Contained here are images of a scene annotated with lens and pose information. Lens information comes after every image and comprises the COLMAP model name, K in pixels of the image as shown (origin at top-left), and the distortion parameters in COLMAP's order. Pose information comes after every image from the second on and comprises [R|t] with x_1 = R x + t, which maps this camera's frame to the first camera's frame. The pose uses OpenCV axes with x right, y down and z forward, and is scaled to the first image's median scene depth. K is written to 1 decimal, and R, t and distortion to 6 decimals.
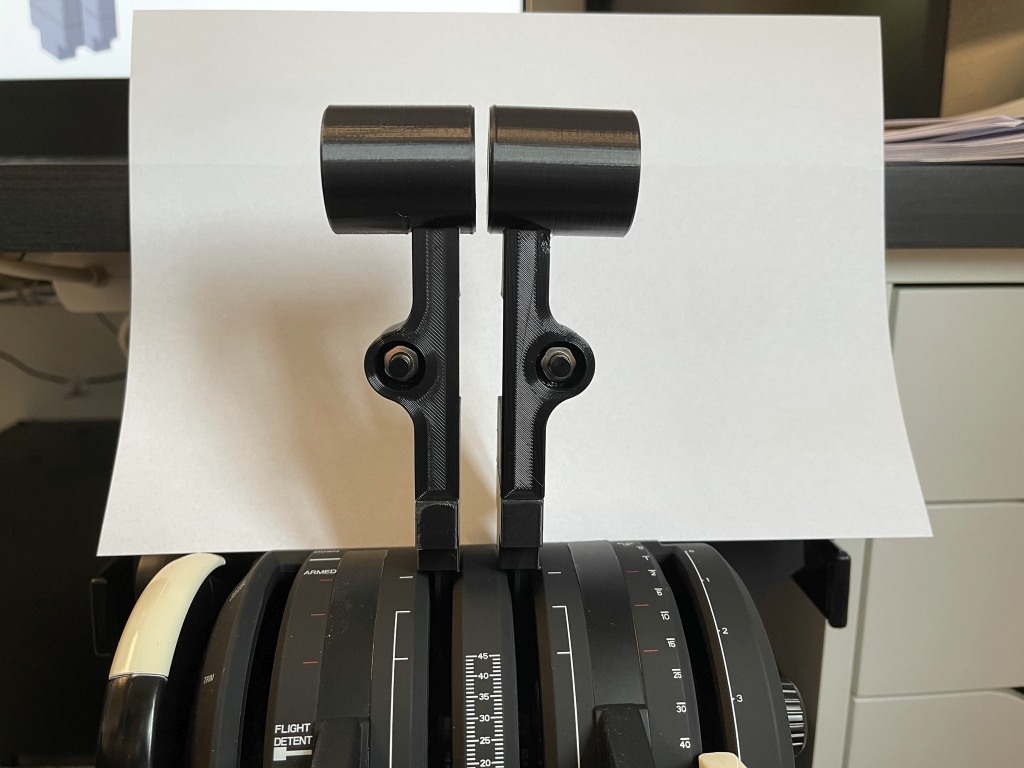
lens RADIAL K [[810.0, 0, 516.3], [0, 810.0, 373.1], [0, 0, 1]] dist [0.015034, -0.033464]
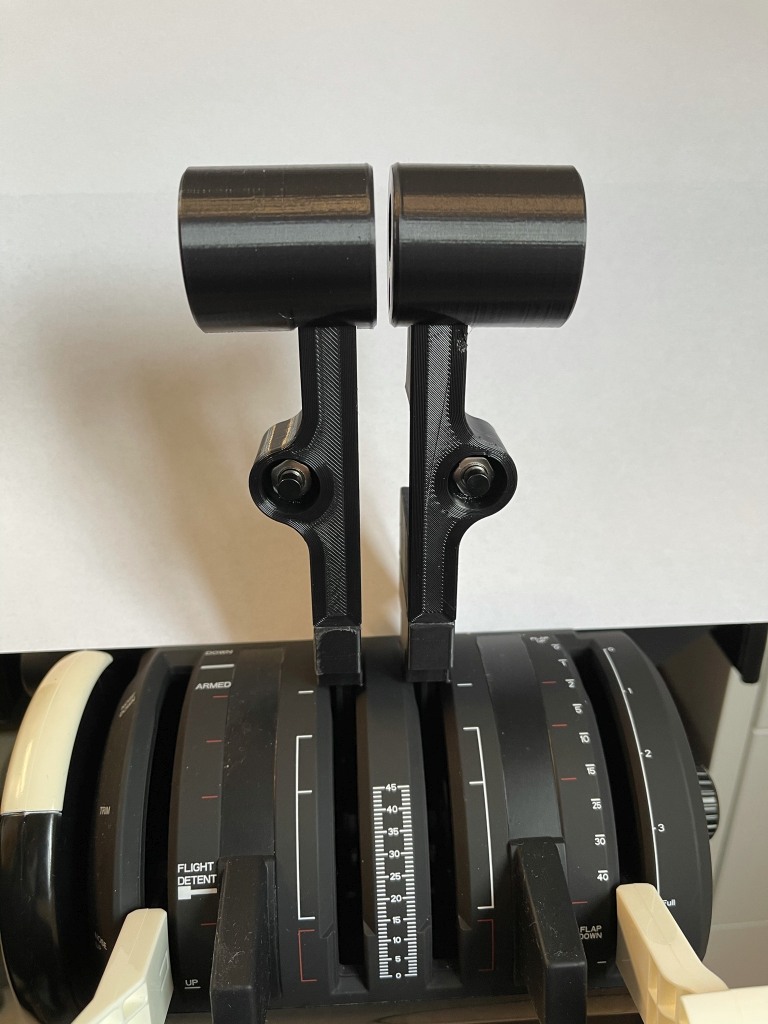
lens RADIAL K [[810.0, 0, 390.5], [0, 810.0, 521.4], [0, 0, 1]] dist [0.015034, -0.033464]
pose [[0.999836, -0.007744, -0.016389, -0.023395], [0.011629, 0.967590, 0.252260, -0.185973], [0.013904, -0.252410, 0.967521, 0.161469]]
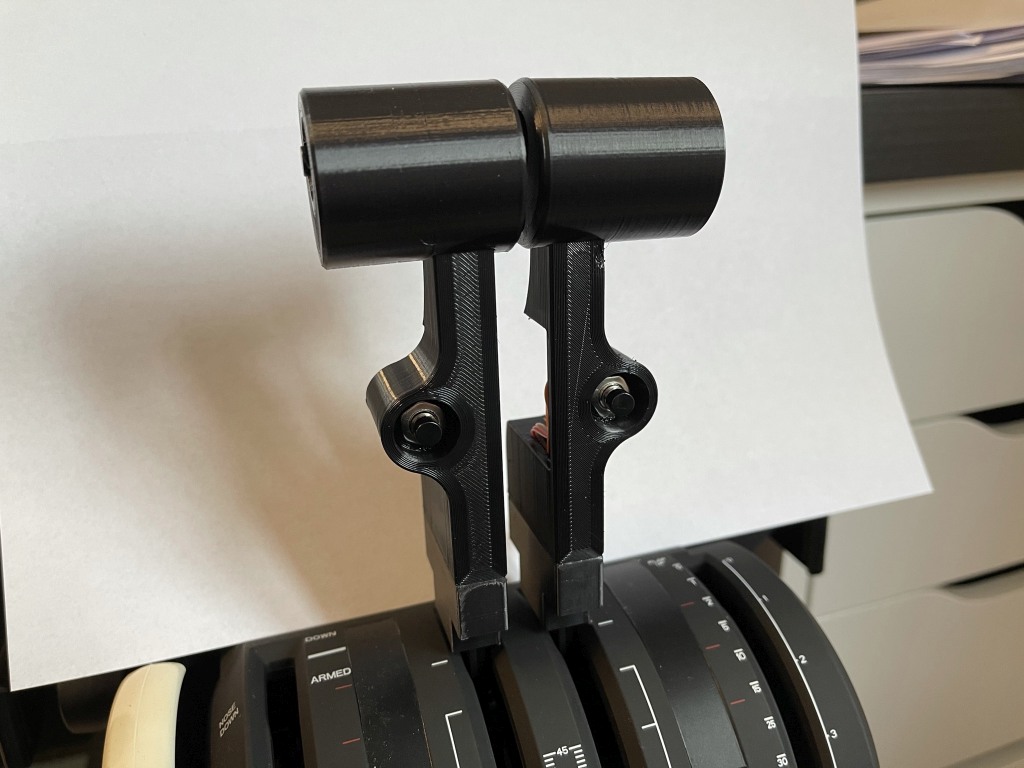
lens RADIAL K [[810.0, 0, 515.7], [0, 810.0, 384.9], [0, 0, 1]] dist [0.015034, -0.033464]
pose [[0.969476, -0.122199, 0.212566, -0.218585], [0.086663, 0.981774, 0.169146, -0.173374], [-0.229361, -0.145561, 0.962396, 0.244575]]
